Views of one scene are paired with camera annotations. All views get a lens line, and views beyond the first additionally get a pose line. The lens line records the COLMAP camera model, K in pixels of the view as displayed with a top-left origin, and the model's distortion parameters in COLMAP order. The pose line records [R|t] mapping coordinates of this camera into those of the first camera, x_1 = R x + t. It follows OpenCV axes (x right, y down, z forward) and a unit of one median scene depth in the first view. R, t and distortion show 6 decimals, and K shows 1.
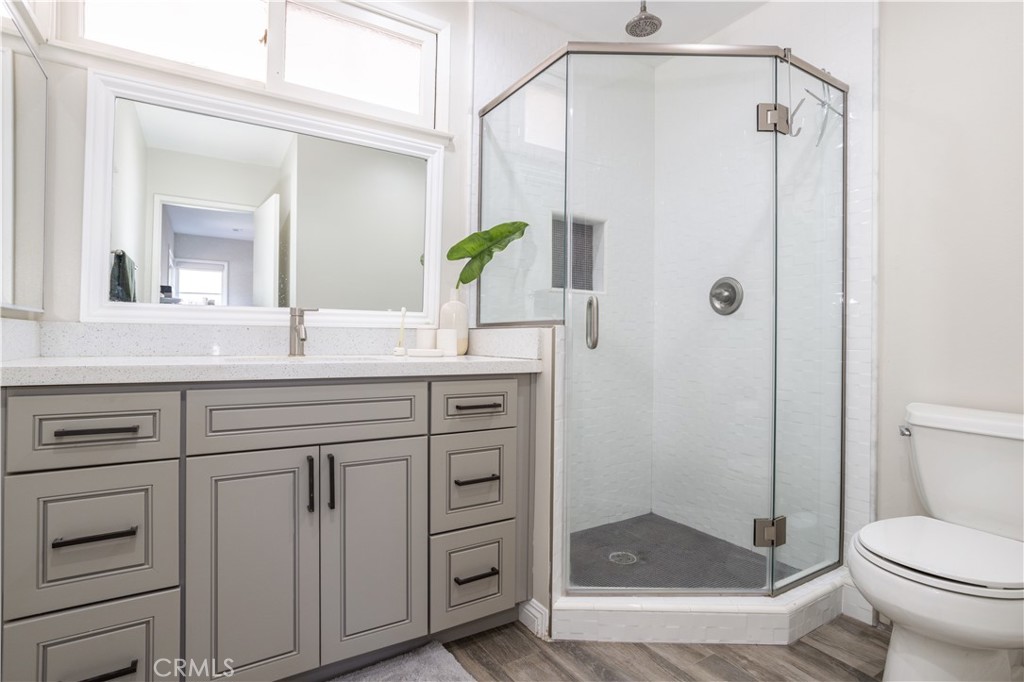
lens RADIAL K [[506.5, 0, 512.8], [0, 506.5, 343.4], [0, 0, 1]] dist [-0.017184, 0.000909]
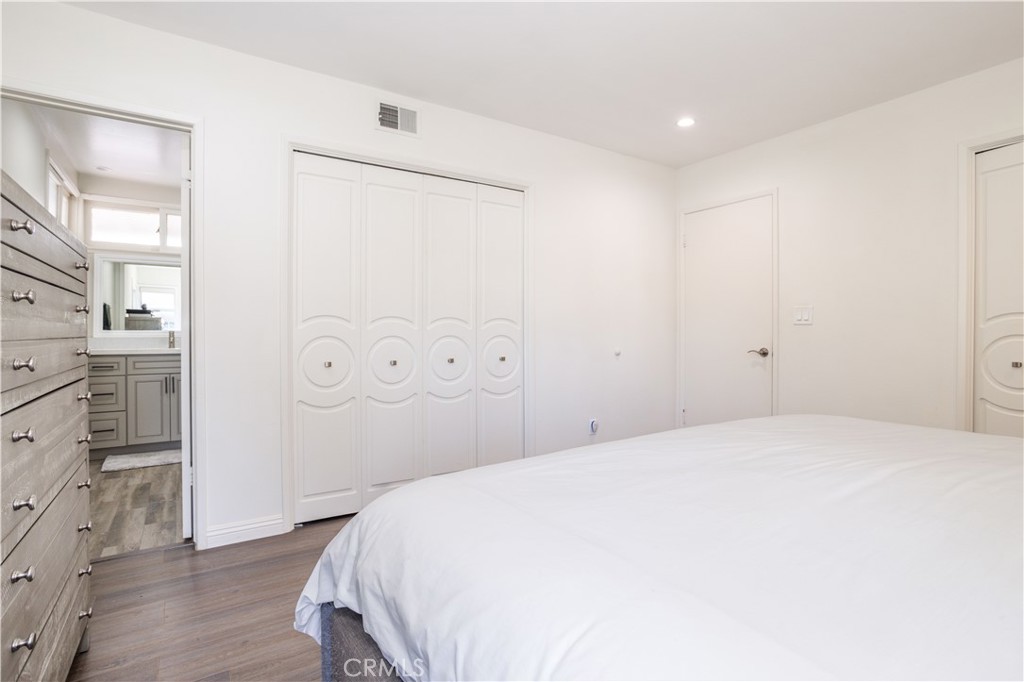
lens RADIAL K [[506.5, 0, 513.1], [0, 506.5, 334.1], [0, 0, 1]] dist [-0.017184, 0.000909]
pose [[0.999232, -0.014759, 0.036288, 1.958694], [0.014752, 0.999891, 0.000454, -0.030690], [-0.036291, 0.000082, 0.999341, -2.655430]]
